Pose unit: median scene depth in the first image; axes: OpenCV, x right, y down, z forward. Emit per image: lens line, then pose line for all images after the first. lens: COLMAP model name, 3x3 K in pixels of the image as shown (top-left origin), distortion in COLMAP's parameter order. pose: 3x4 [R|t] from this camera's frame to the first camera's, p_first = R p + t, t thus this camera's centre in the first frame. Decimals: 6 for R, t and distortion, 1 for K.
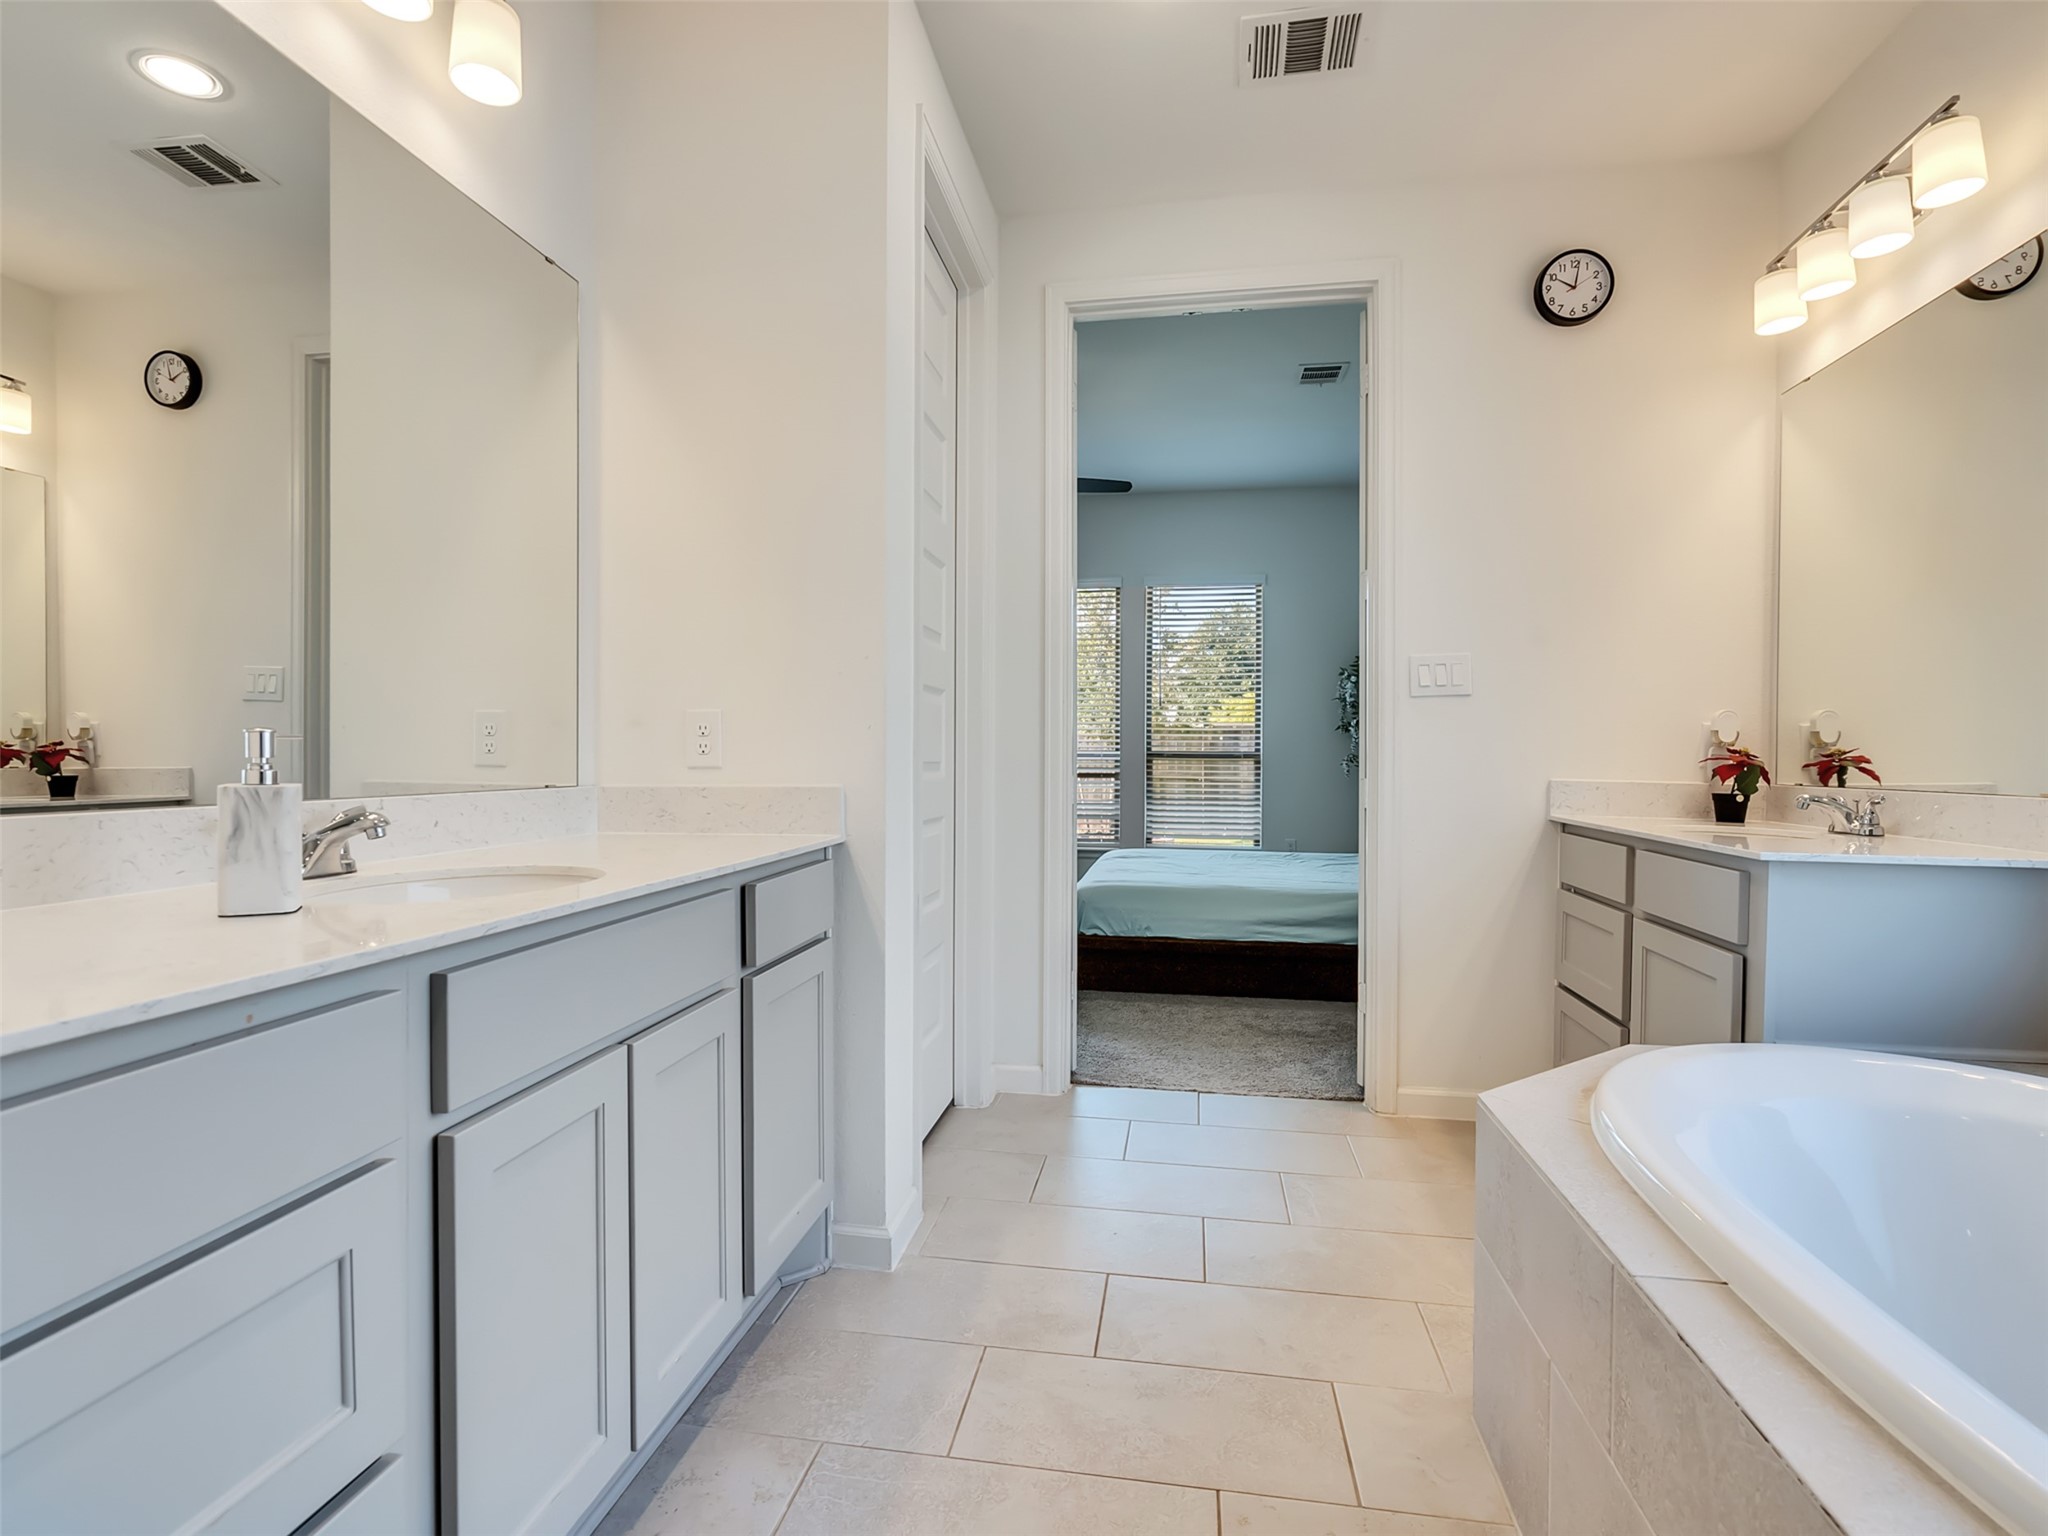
lens RADIAL K [[1048.8, 0, 1009.2], [0, 1048.8, 765.2], [0, 0, 1]] dist [-0.009836, 0.007650]
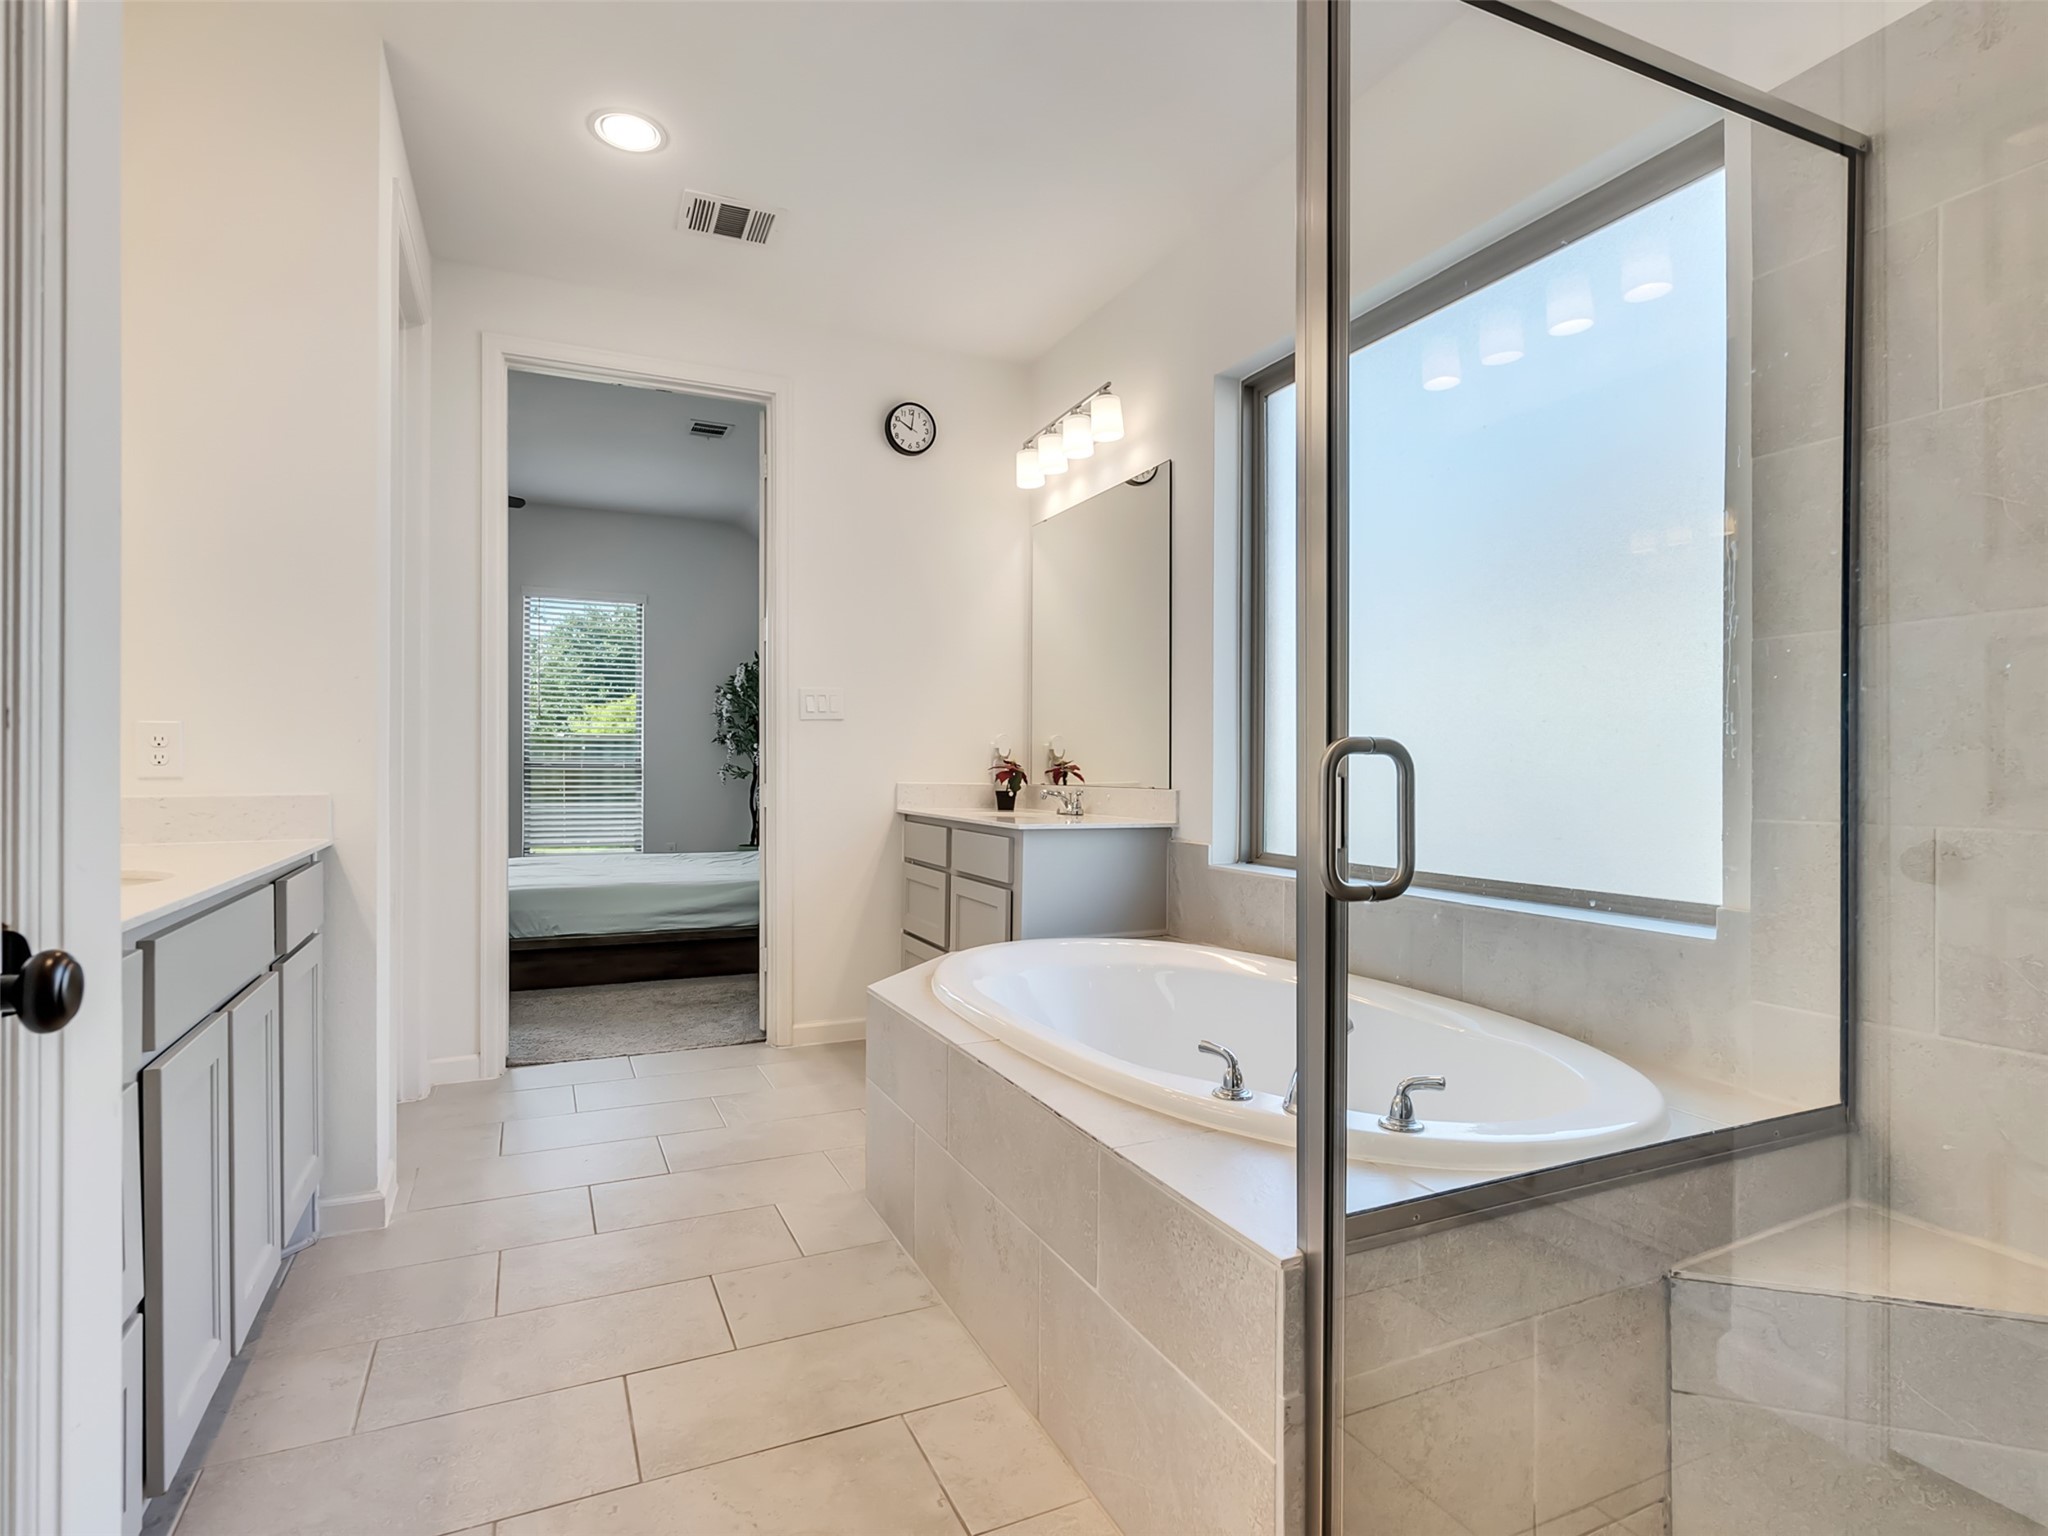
lens RADIAL K [[1048.8, 0, 1009.2], [0, 1048.8, 765.2], [0, 0, 1]] dist [-0.009836, 0.007650]
pose [[0.824691, -0.001122, 0.565583, -0.142354], [0.006327, 0.999954, -0.007241, 0.001680], [-0.565549, 0.009550, 0.824660, -0.221441]]
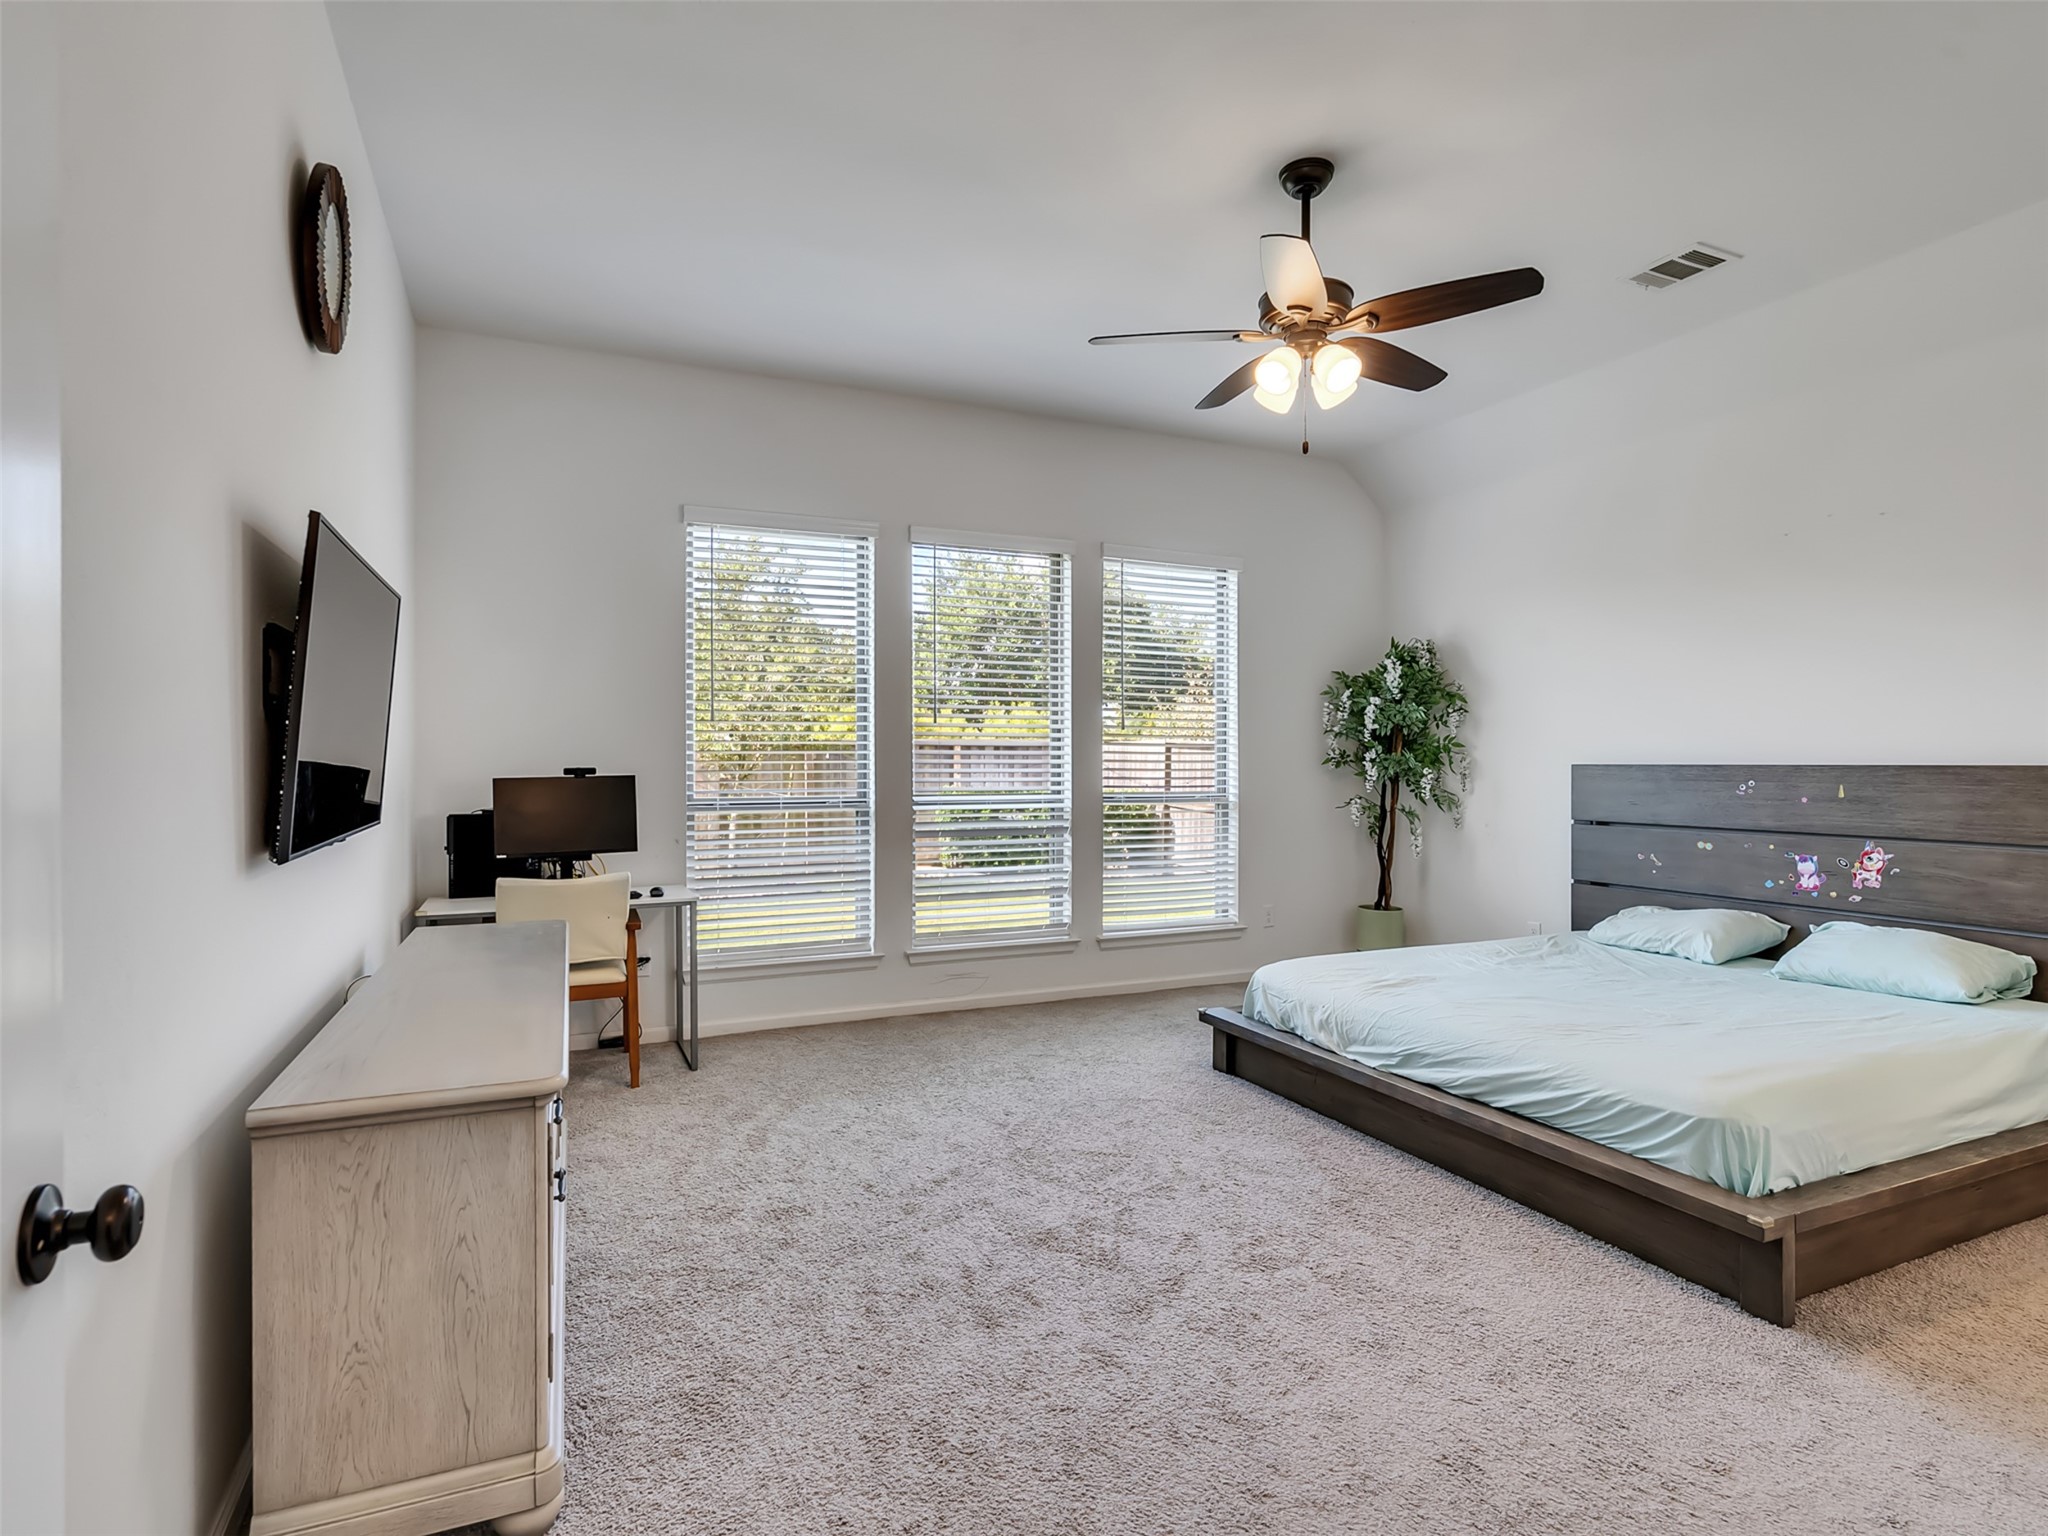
lens RADIAL K [[1048.8, 0, 1009.2], [0, 1048.8, 765.2], [0, 0, 1]] dist [-0.009836, 0.007650]
pose [[0.828879, -0.003835, 0.559415, -0.864479], [0.008587, 0.999946, -0.005868, -0.080267], [-0.559362, 0.009668, 0.828867, 1.254397]]
